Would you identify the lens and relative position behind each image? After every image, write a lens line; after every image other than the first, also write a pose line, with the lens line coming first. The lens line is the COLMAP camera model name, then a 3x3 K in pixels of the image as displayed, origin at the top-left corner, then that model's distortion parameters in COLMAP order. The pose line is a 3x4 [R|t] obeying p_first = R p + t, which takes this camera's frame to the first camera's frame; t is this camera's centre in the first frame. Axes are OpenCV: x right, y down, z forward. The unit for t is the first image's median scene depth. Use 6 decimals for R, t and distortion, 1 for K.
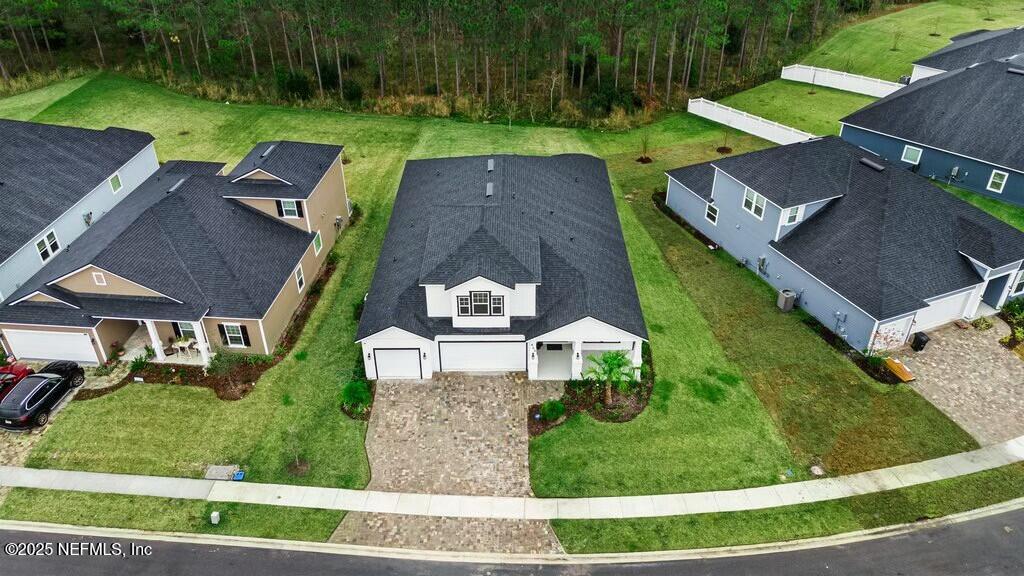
lens RADIAL K [[716.0, 0, 512.0], [0, 716.0, 288.0], [0, 0, 1]] dist [0.010153, -0.000872]
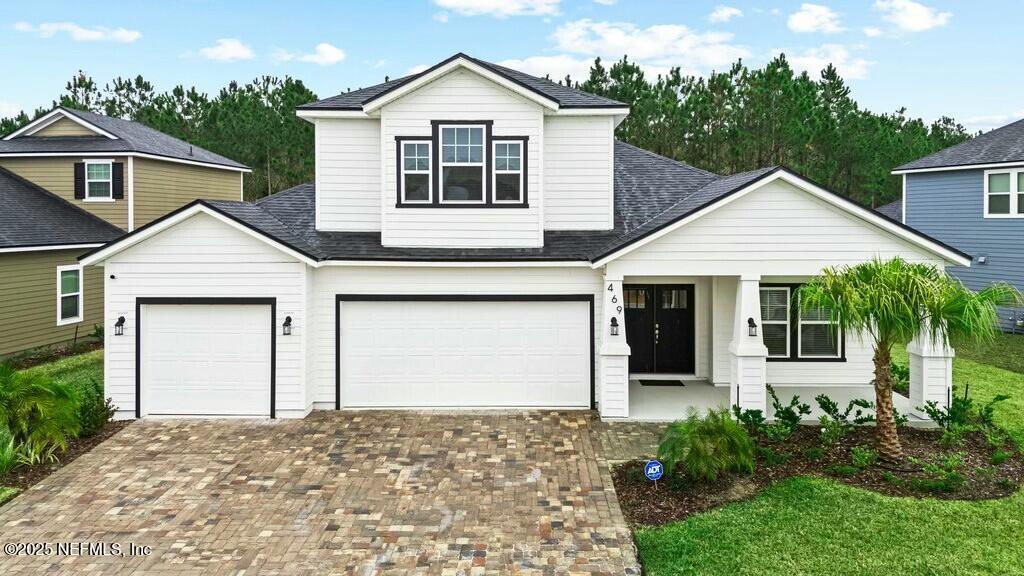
lens RADIAL K [[716.0, 0, 512.0], [0, 716.0, 288.0], [0, 0, 1]] dist [0.010153, -0.000872]
pose [[0.999921, 0.003332, -0.012087, -0.014170], [-0.009329, 0.841830, -0.539662, 0.262105], [0.008378, 0.539732, 0.841795, 0.720519]]
